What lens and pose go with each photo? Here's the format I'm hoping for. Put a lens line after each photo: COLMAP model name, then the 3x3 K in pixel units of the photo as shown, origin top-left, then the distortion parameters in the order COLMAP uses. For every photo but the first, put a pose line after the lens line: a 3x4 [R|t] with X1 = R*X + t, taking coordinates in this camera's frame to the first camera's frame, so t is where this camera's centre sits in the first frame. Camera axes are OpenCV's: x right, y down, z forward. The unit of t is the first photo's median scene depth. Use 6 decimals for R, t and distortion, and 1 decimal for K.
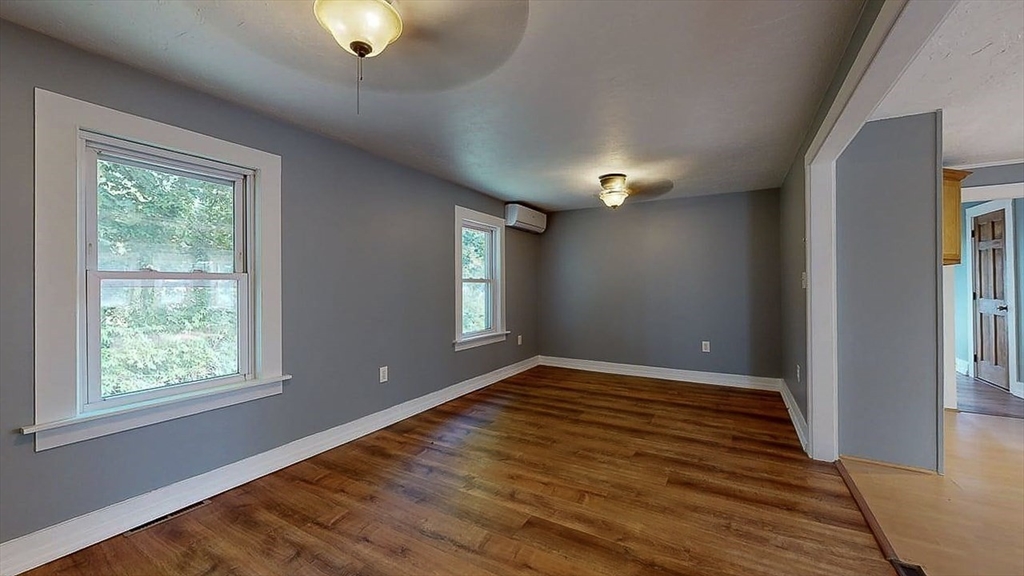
lens RADIAL K [[378.1, 0, 516.8], [0, 378.1, 289.7], [0, 0, 1]] dist [0.001663, -0.000127]
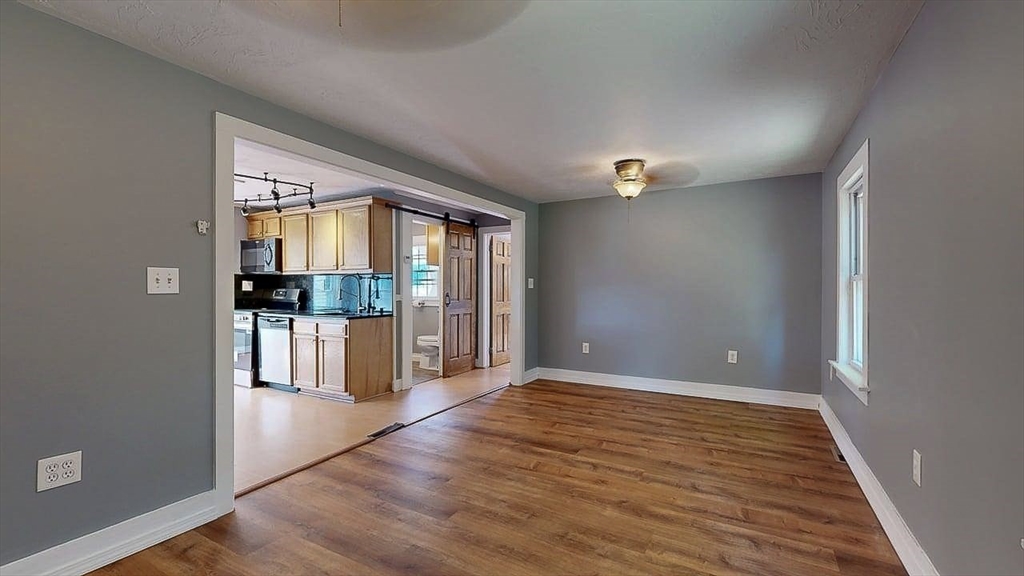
lens RADIAL K [[427.5, 0, 510.3], [0, 427.5, 289.5], [0, 0, 1]] dist [-0.000027, -0.000027]
pose [[-0.999975, 0.005768, -0.004026, 0.133251], [0.005720, 0.999913, 0.011846, -0.010723], [0.004094, 0.011822, -0.999922, 1.221939]]
